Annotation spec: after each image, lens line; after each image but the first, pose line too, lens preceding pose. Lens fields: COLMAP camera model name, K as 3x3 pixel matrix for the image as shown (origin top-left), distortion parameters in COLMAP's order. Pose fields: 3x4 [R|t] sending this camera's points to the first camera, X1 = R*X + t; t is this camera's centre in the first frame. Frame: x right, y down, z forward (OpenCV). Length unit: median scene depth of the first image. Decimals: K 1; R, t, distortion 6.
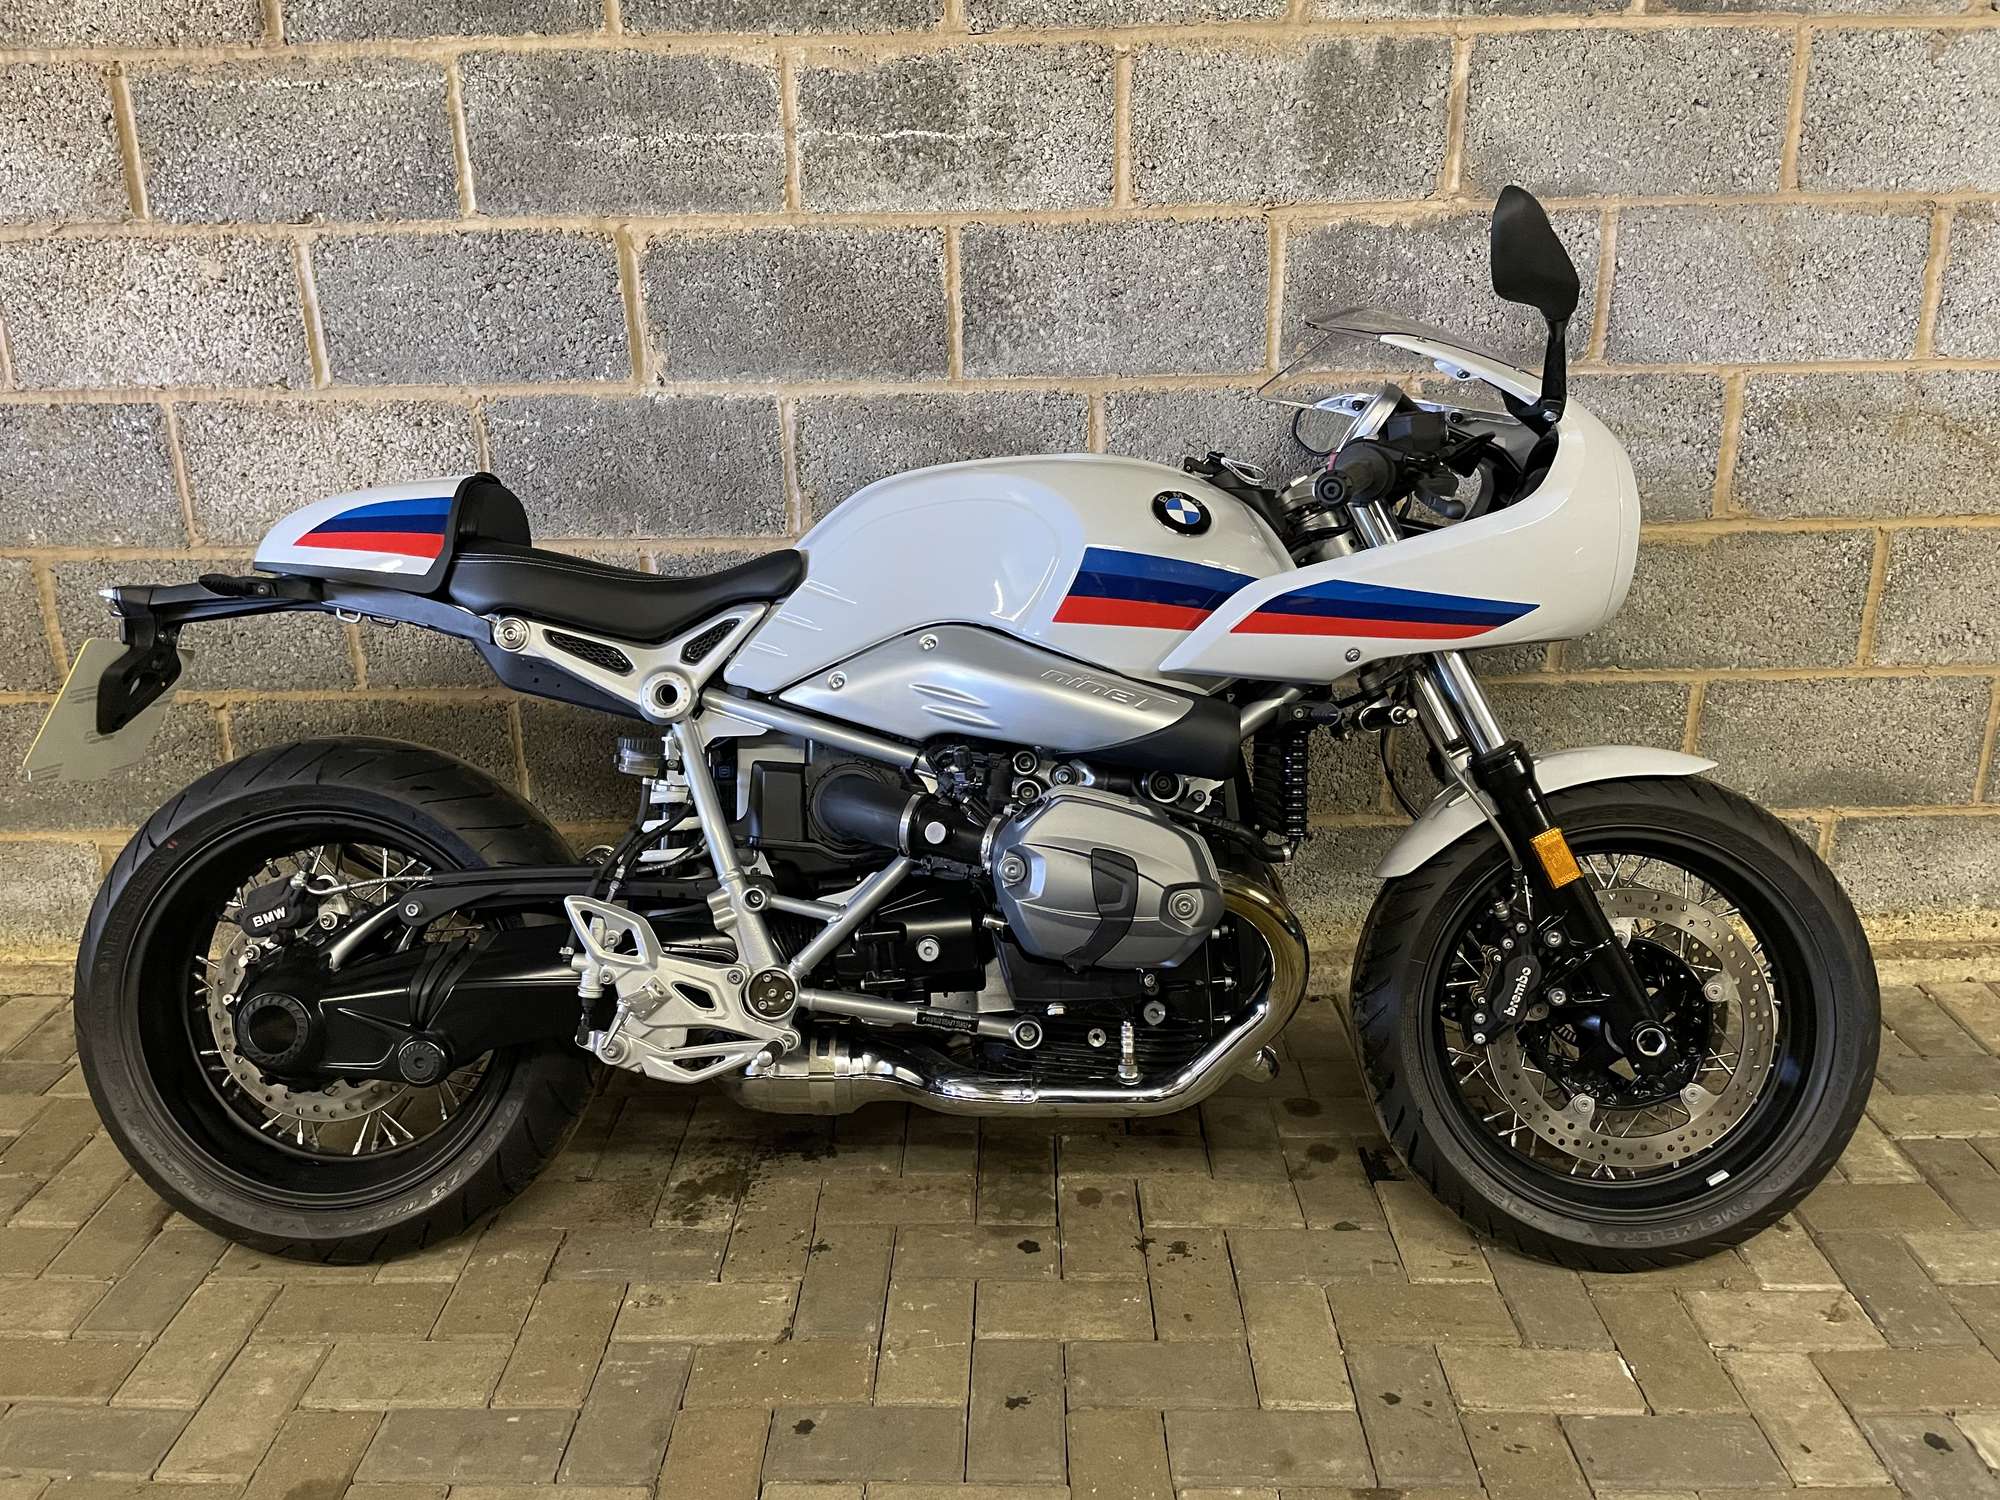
lens RADIAL K [[1538.3, 0, 995.6], [0, 1538.3, 732.5], [0, 0, 1]] dist [0.084079, -0.127114]
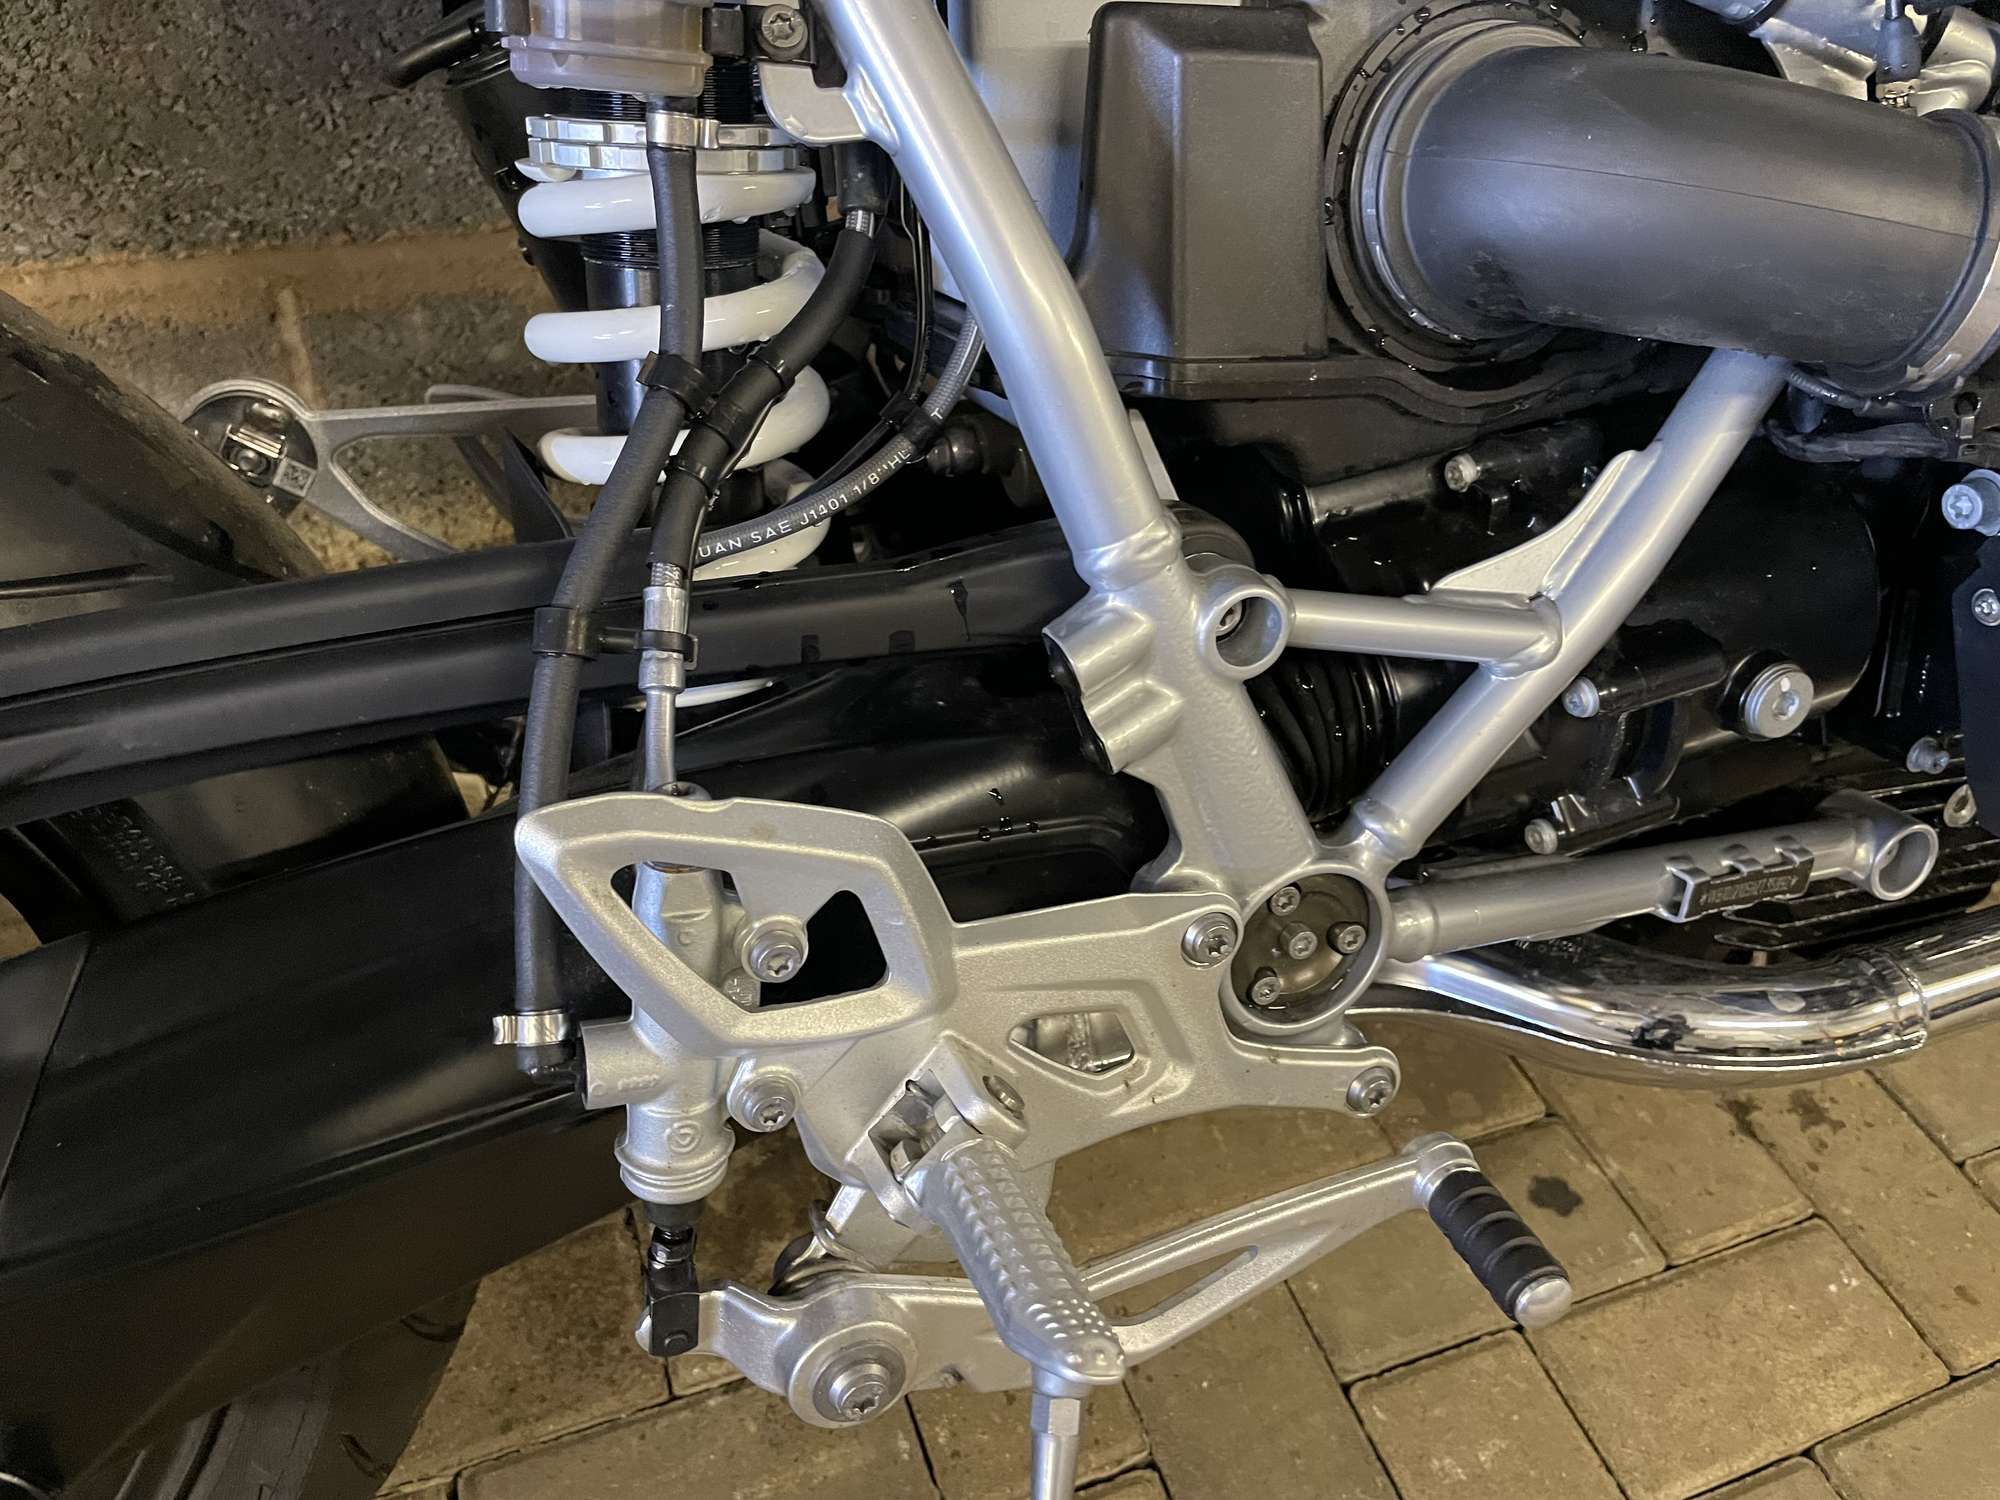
lens RADIAL K [[1538.3, 0, 1009.4], [0, 1538.3, 751.7], [0, 0, 1]] dist [0.084079, -0.127114]
pose [[0.923322, -0.190495, 0.333449, -0.249881], [0.036248, 0.907651, 0.418158, 0.020374], [-0.382312, -0.374008, 0.844959, 0.725681]]
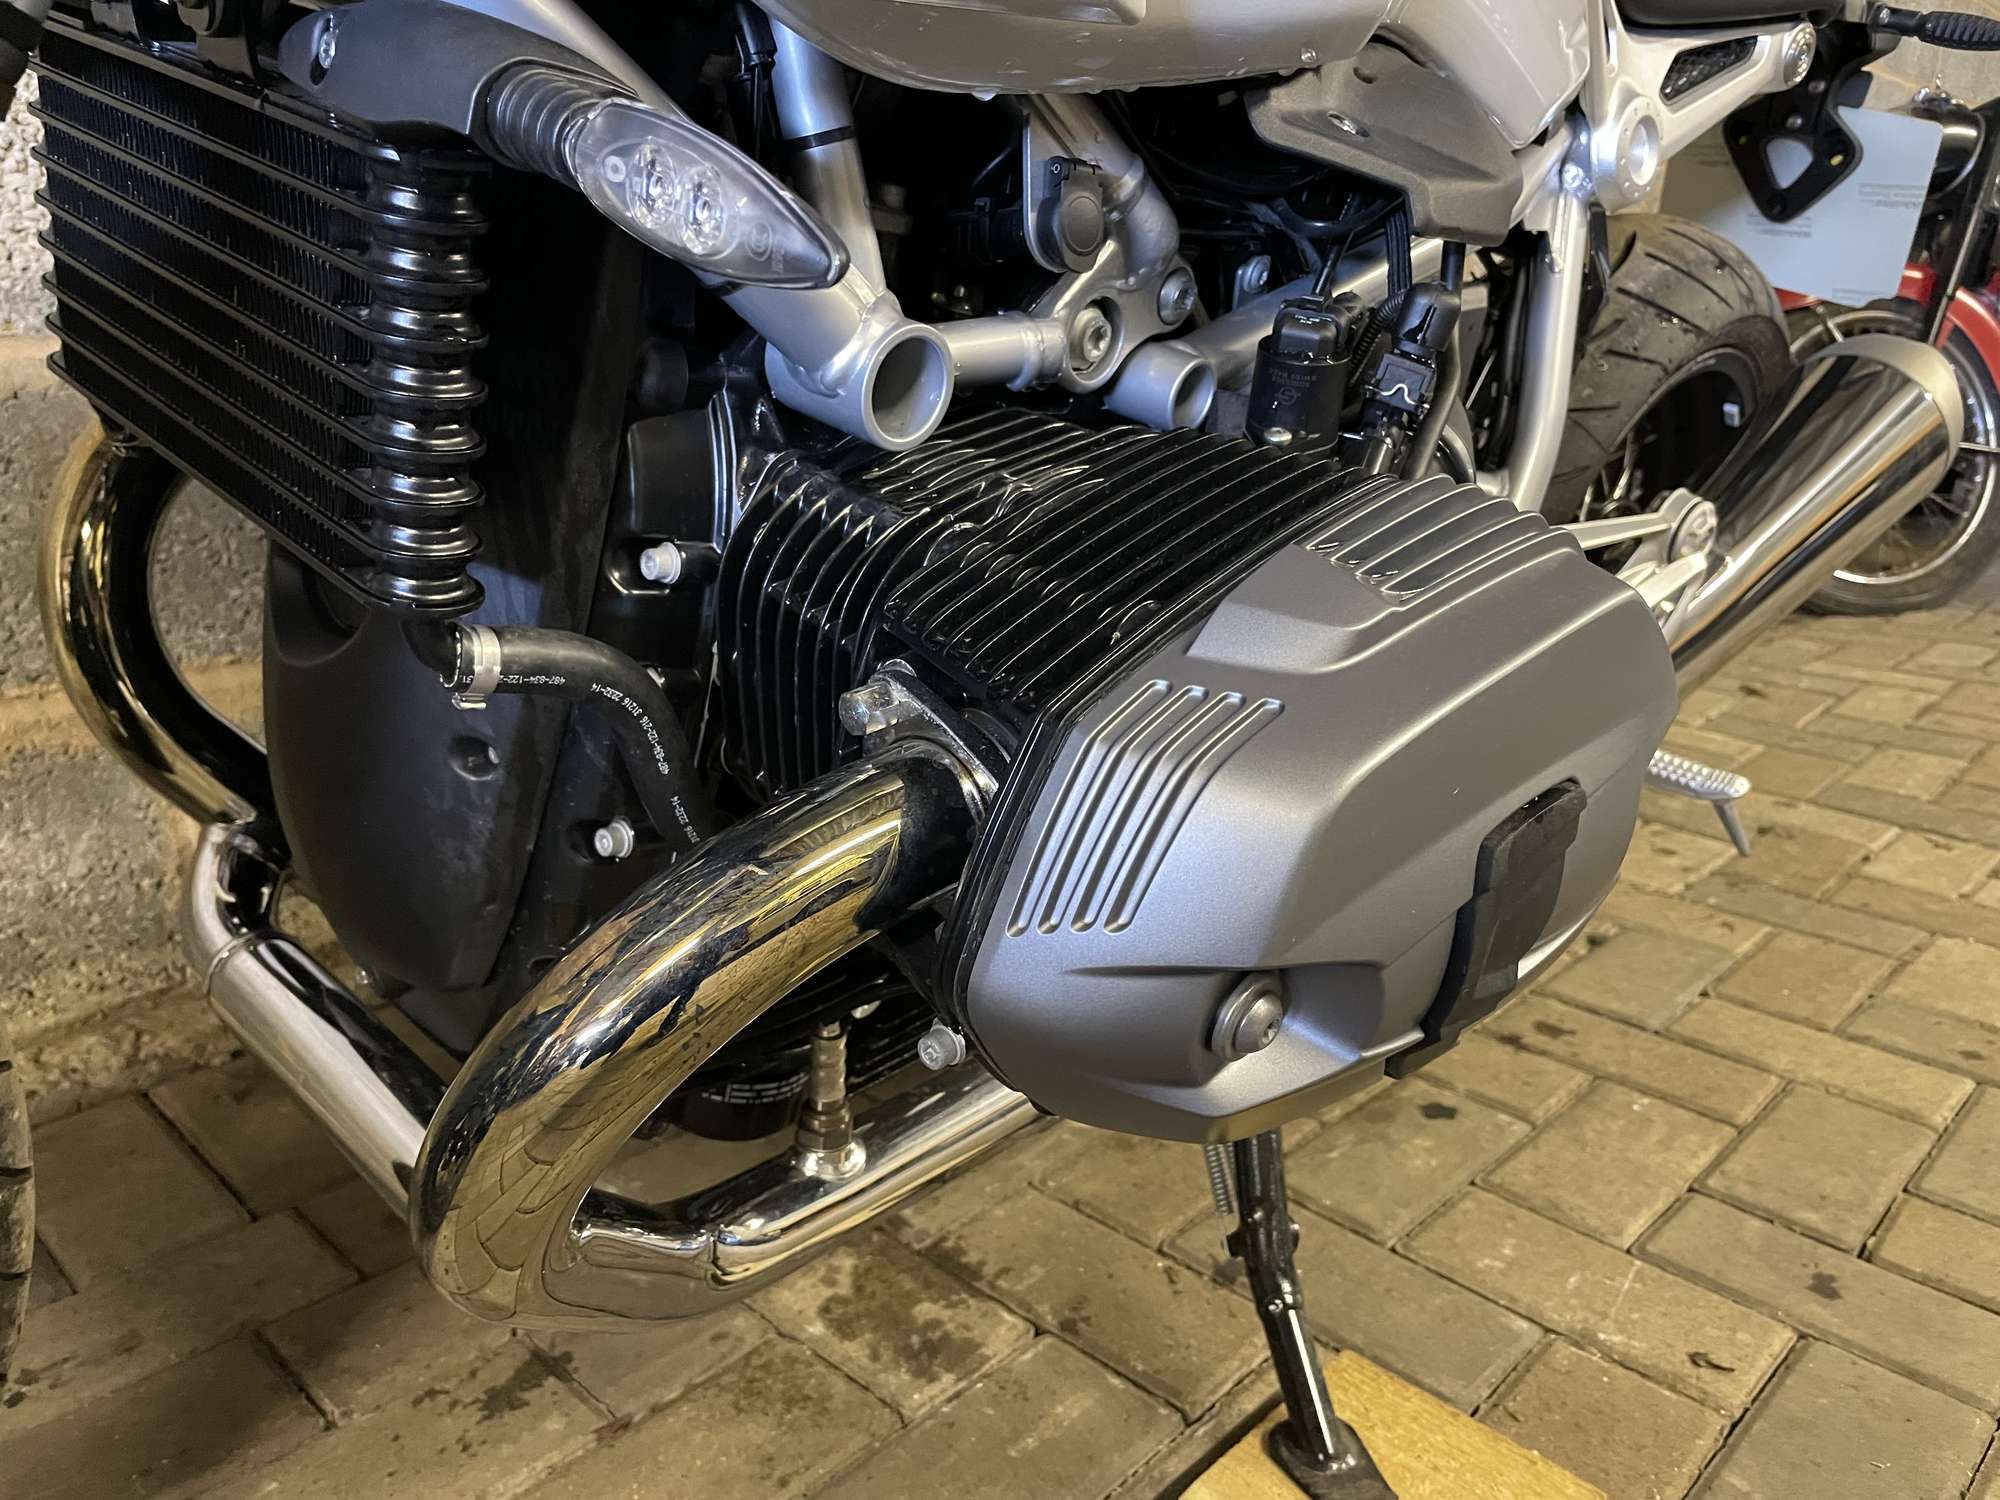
lens RADIAL K [[1538.3, 0, 981.4], [0, 1538.3, 749.9], [0, 0, 1]] dist [0.084079, -0.127114]
pose [[0.679021, -0.195104, 0.707718, -0.479262], [0.202258, 0.976446, 0.075131, 0.120973], [-0.705707, 0.092126, 0.702489, 0.698545]]
